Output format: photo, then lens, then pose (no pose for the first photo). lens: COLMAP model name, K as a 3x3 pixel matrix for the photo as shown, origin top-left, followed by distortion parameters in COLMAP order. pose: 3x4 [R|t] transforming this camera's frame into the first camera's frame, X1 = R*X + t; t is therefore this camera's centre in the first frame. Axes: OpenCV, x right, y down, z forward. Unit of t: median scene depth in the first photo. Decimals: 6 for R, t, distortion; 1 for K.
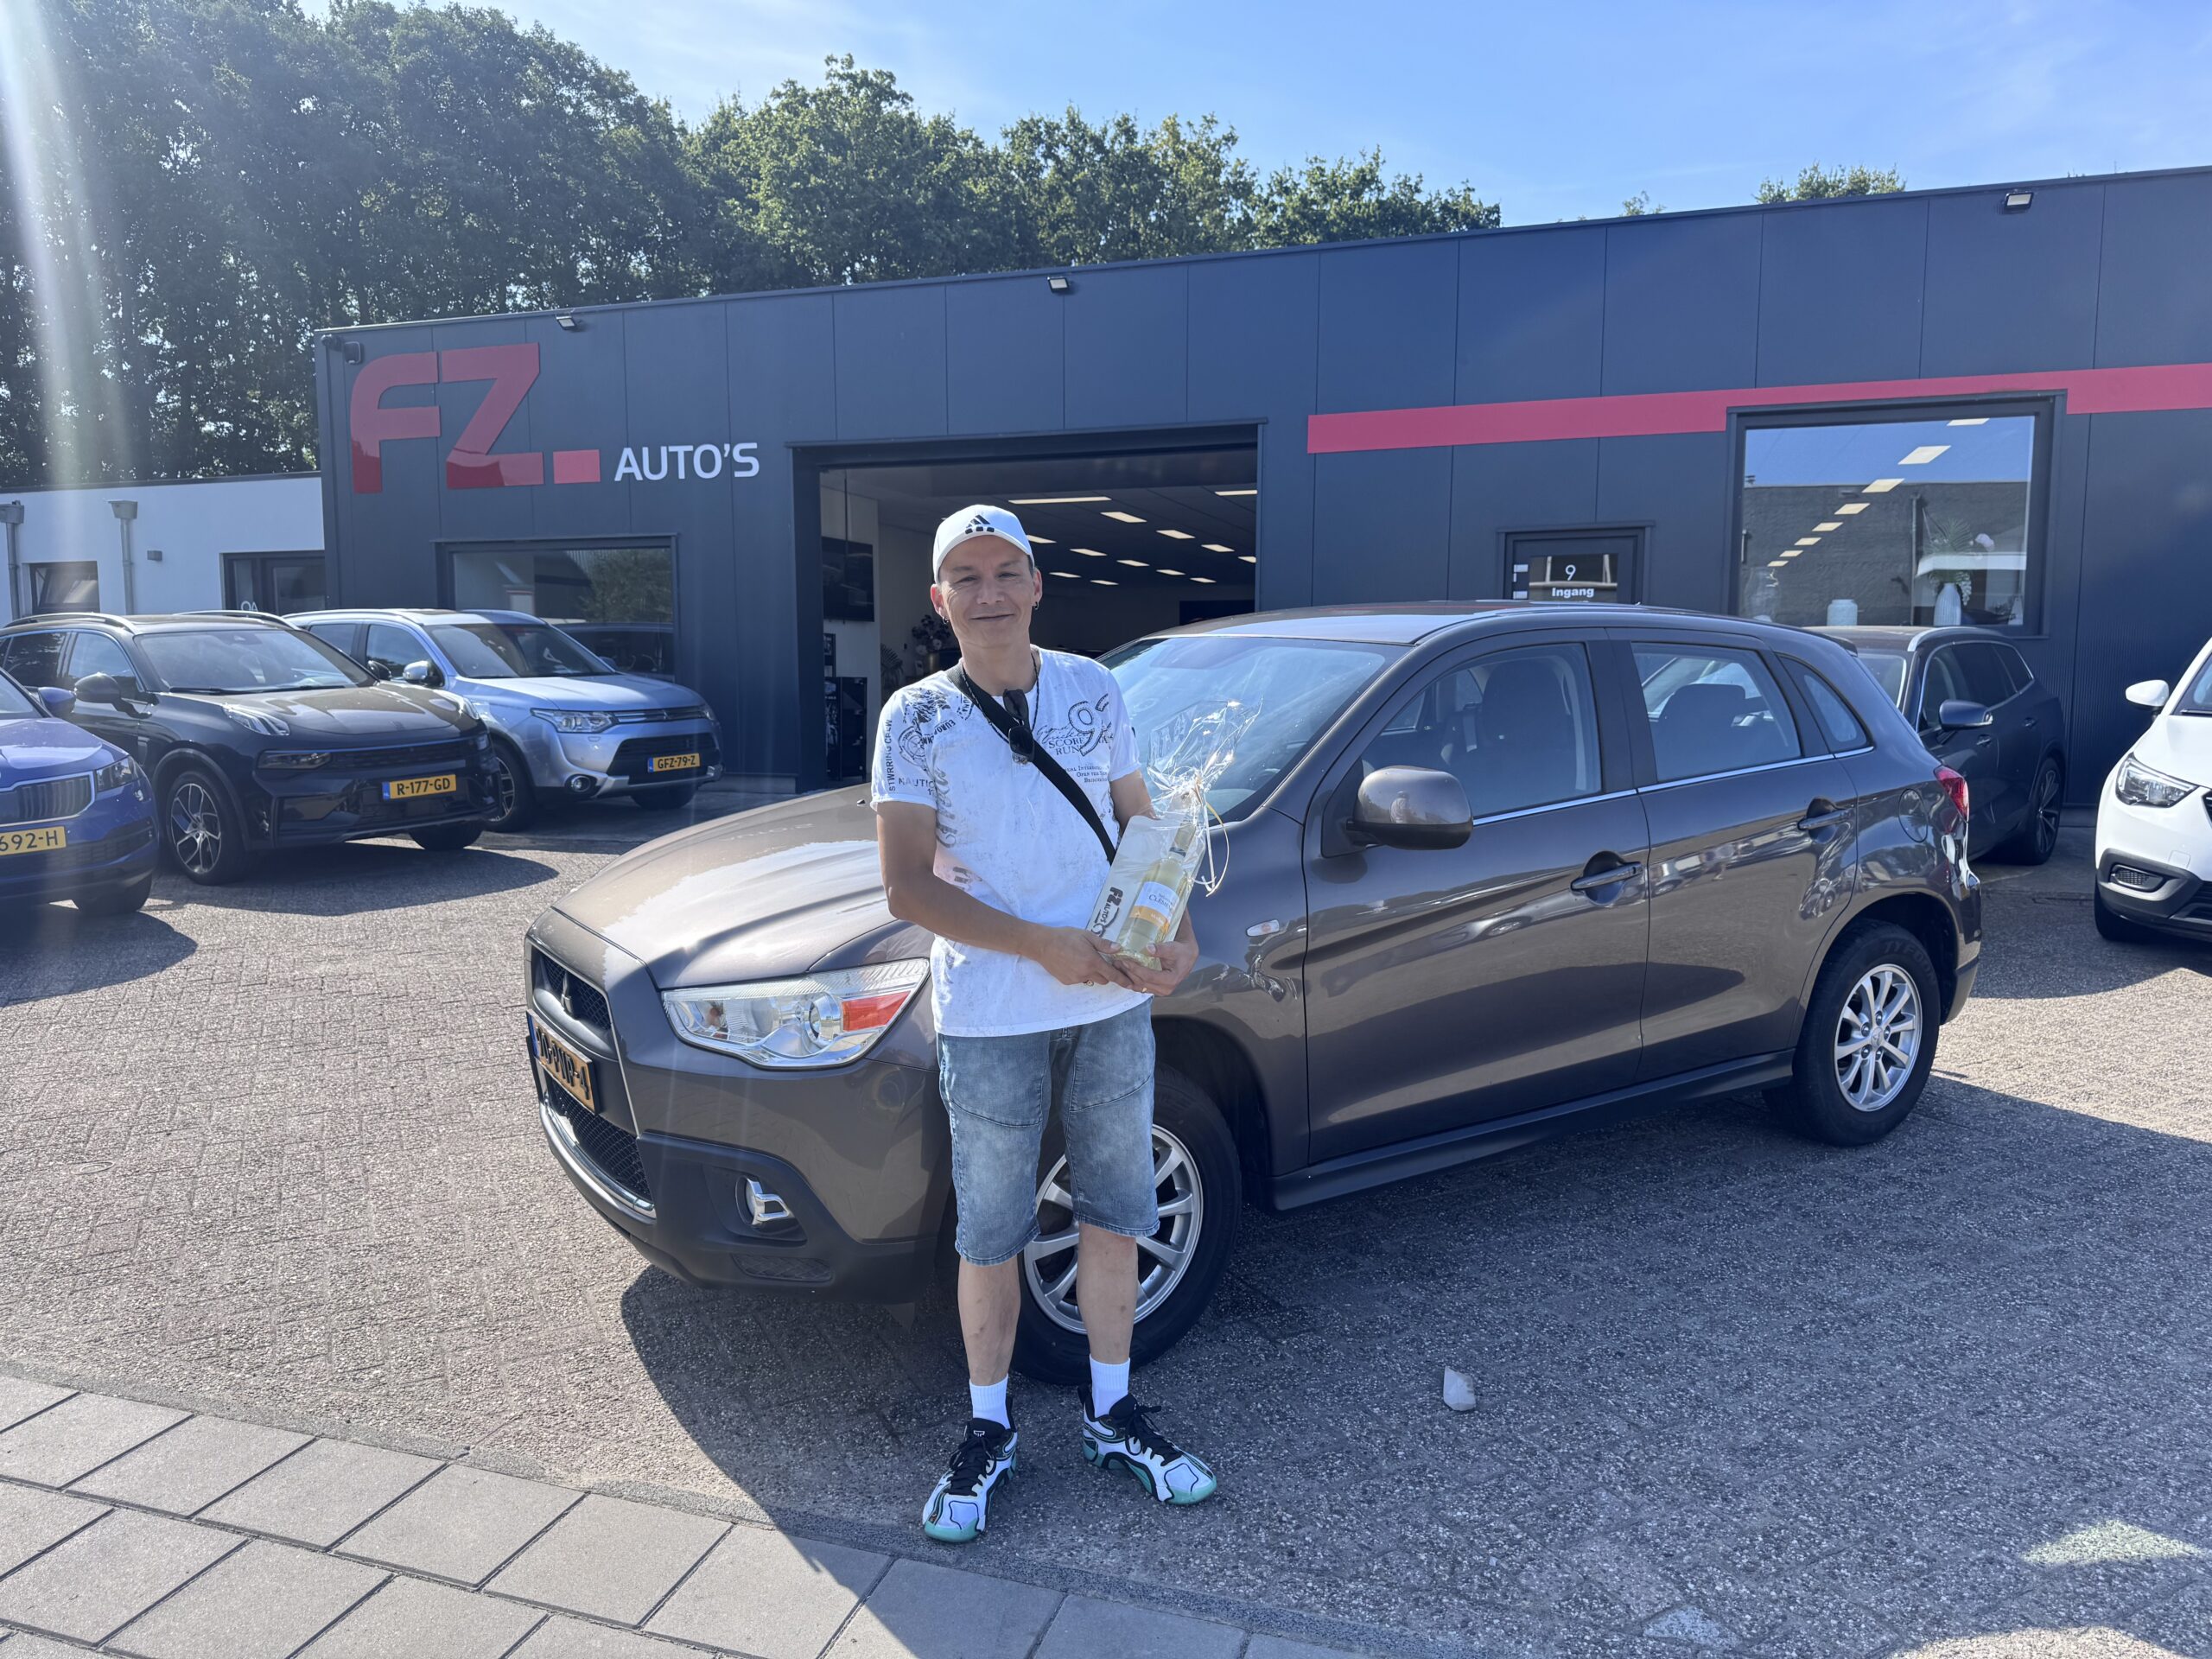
lens RADIAL K [[1572.9, 0, 1104.8], [0, 1572.9, 836.1], [0, 0, 1]] dist [0.036975, -0.045658]
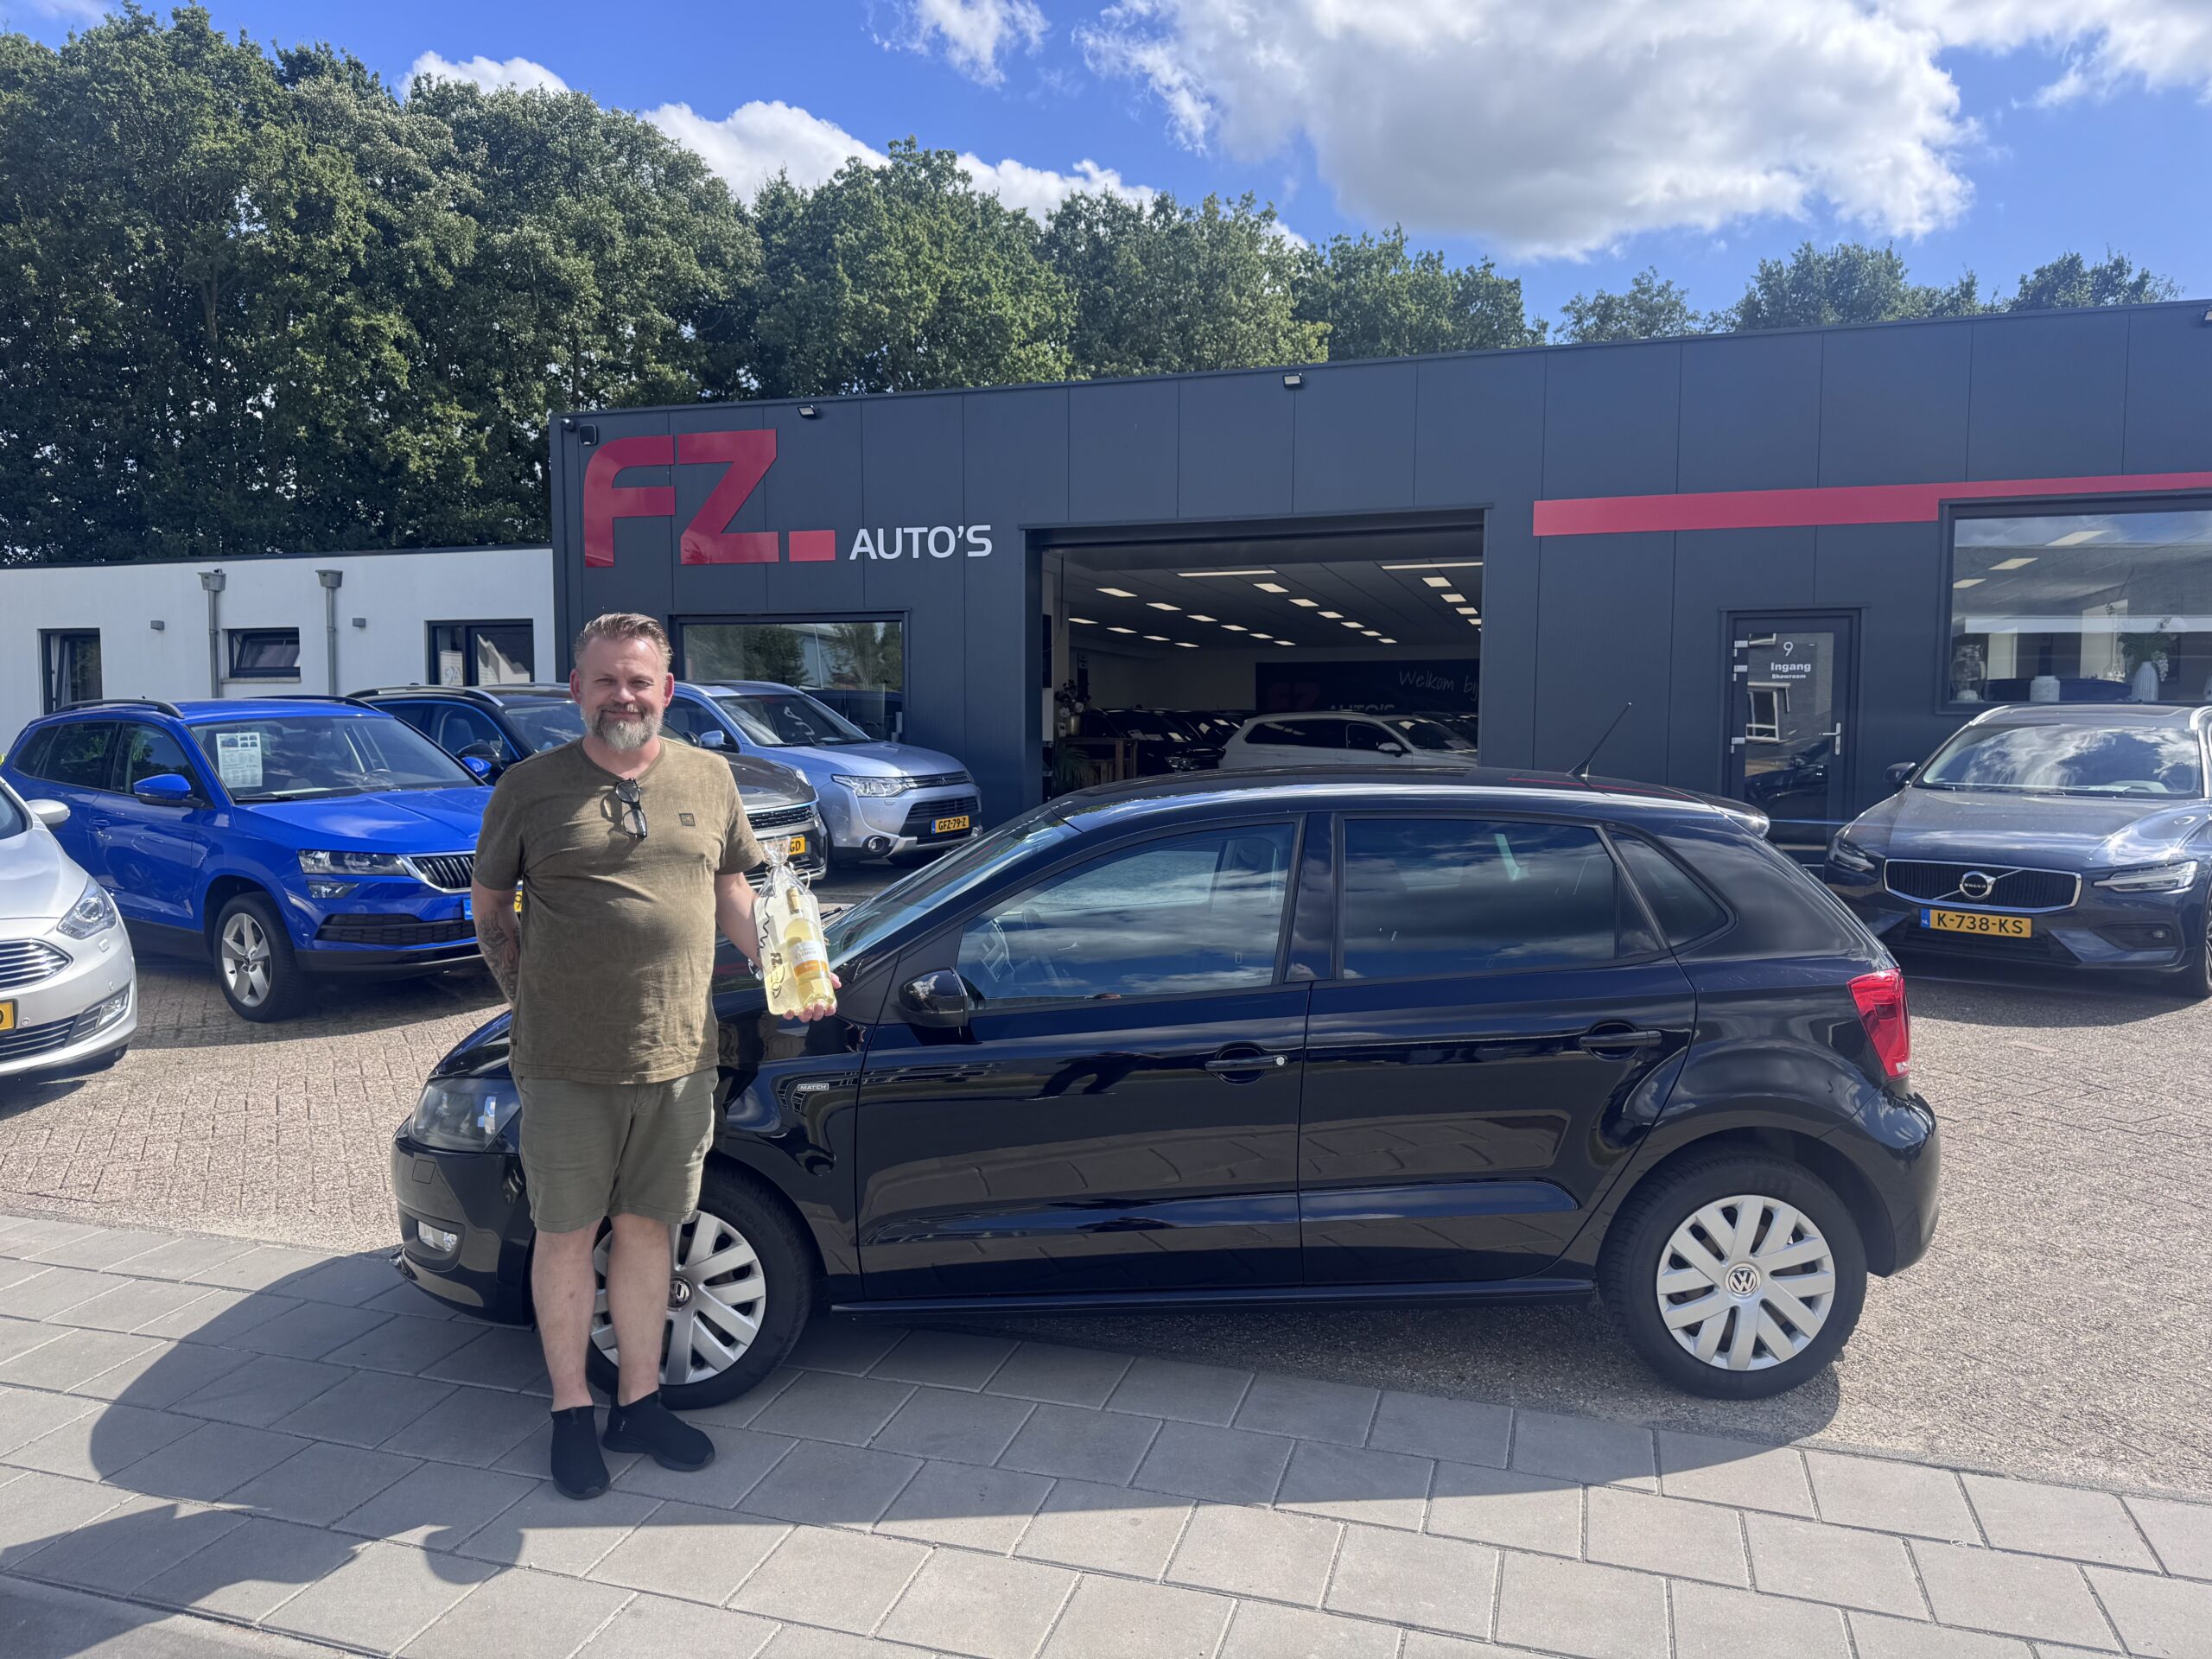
lens RADIAL K [[1572.9, 0, 1105.9], [0, 1572.9, 824.4], [0, 0, 1]] dist [0.036975, -0.045658]
pose [[0.999876, 0.001665, 0.015654, -0.143490], [-0.001004, 0.999111, -0.042135, -0.002002], [-0.015710, 0.042114, 0.998989, -0.048506]]
